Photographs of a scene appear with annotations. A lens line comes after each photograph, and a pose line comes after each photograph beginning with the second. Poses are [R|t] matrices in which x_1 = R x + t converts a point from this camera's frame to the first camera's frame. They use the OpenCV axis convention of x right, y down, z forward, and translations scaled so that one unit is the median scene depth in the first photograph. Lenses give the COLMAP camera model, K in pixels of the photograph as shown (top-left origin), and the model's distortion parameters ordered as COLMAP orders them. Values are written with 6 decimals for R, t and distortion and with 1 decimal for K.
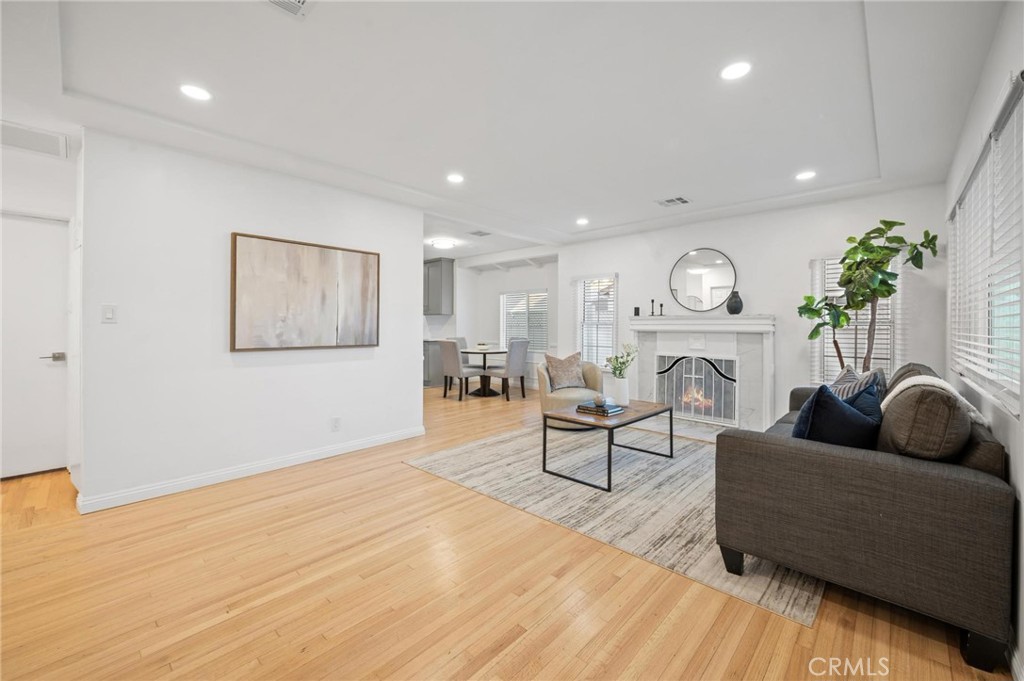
lens RADIAL K [[407.9, 0, 509.0], [0, 407.9, 329.8], [0, 0, 1]] dist [-0.000078, -0.000016]
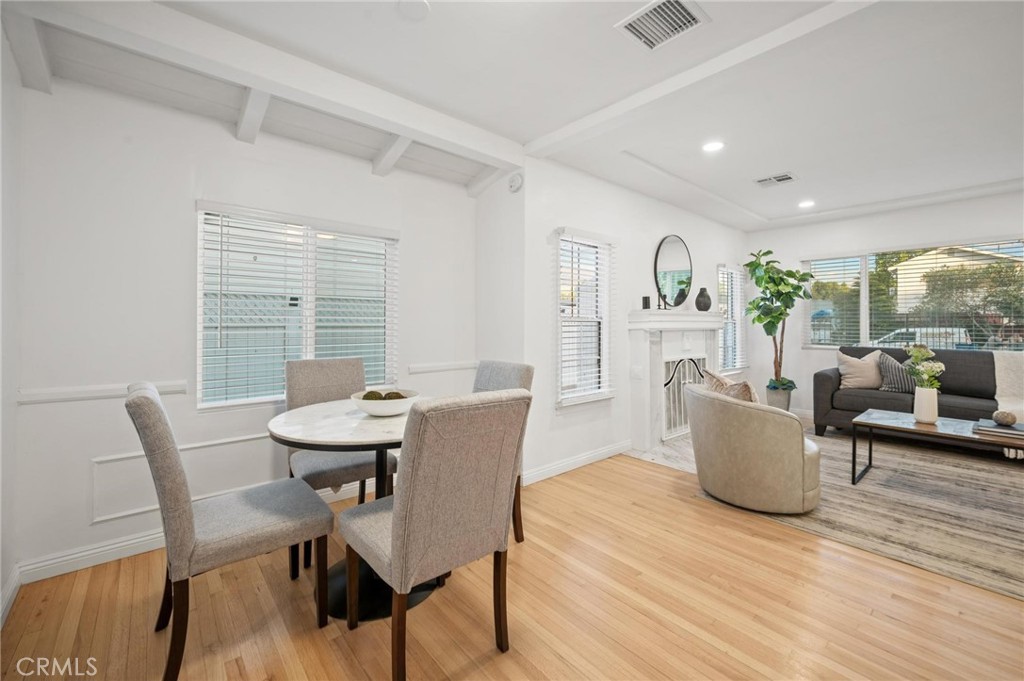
lens RADIAL K [[416.7, 0, 510.8], [0, 416.7, 319.3], [0, 0, 1]] dist [0.000398, 0.000064]
pose [[0.100141, 0.006330, 0.994953, -0.611238], [0.009143, 0.999932, -0.007282, -0.018813], [-0.994931, 0.009826, 0.100076, 1.675090]]
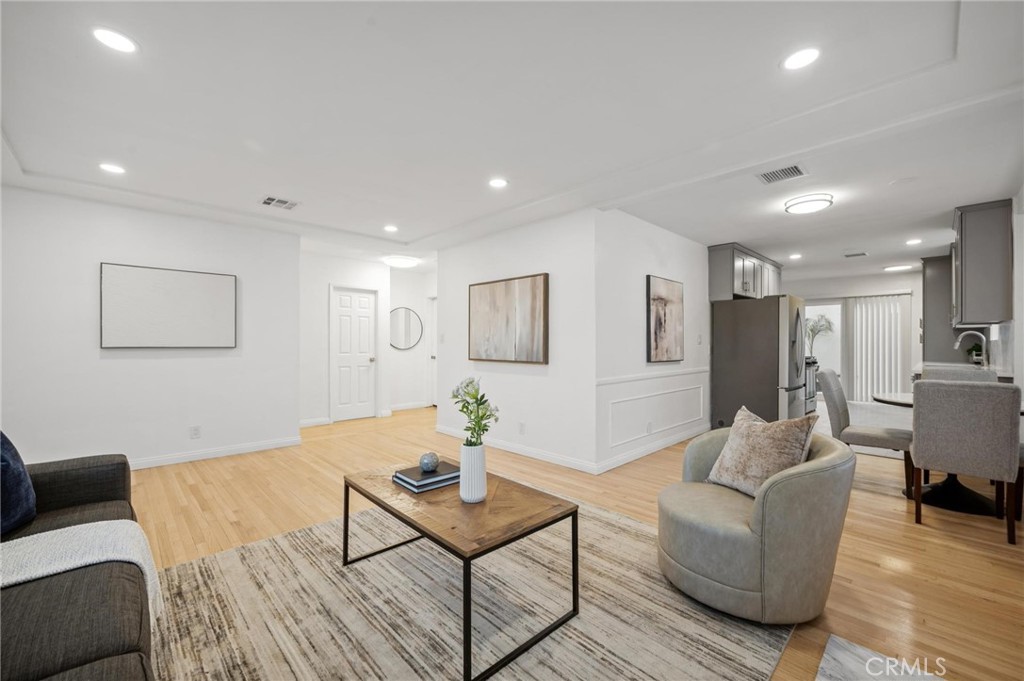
lens RADIAL K [[412.4, 0, 512.0], [0, 412.4, 340.5], [0, 0, 1]] dist [-0.000846, -0.000042]
pose [[-0.044235, -0.010941, -0.998961, 0.765096], [-0.014979, 0.999835, -0.010287, -0.007076], [0.998909, 0.014509, -0.044391, 1.030722]]
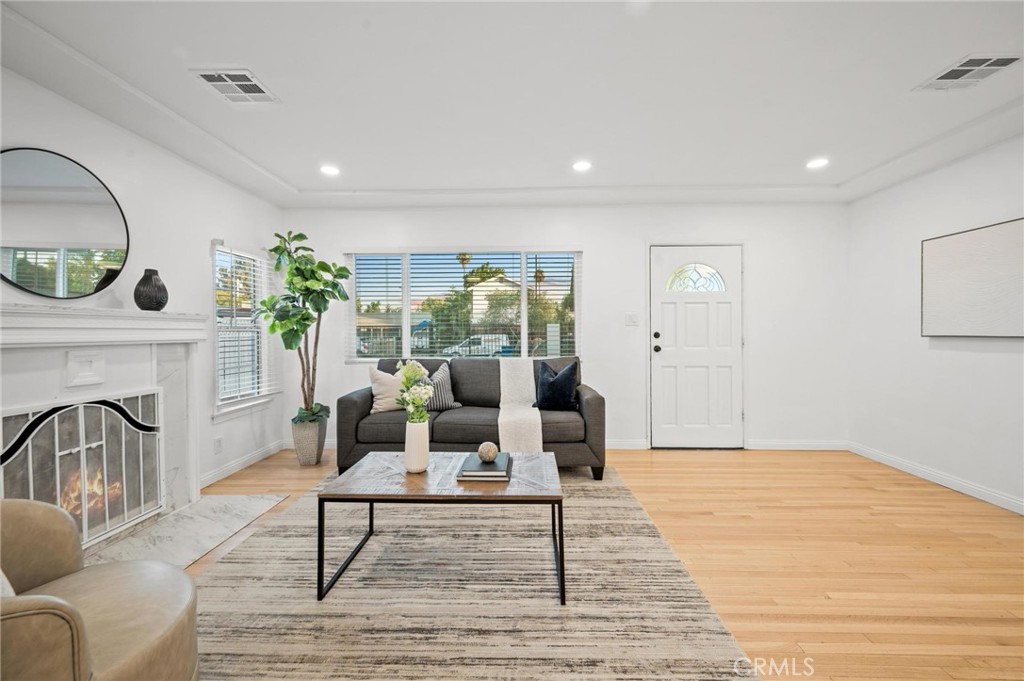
lens RADIAL K [[411.5, 0, 513.2], [0, 411.5, 332.9], [0, 0, 1]] dist [-0.002101, -0.000292]
pose [[-0.669677, -0.002147, 0.742649, -0.237579], [0.010253, 0.999874, 0.012136, -0.011903], [-0.742582, 0.015742, -0.669571, 1.239956]]
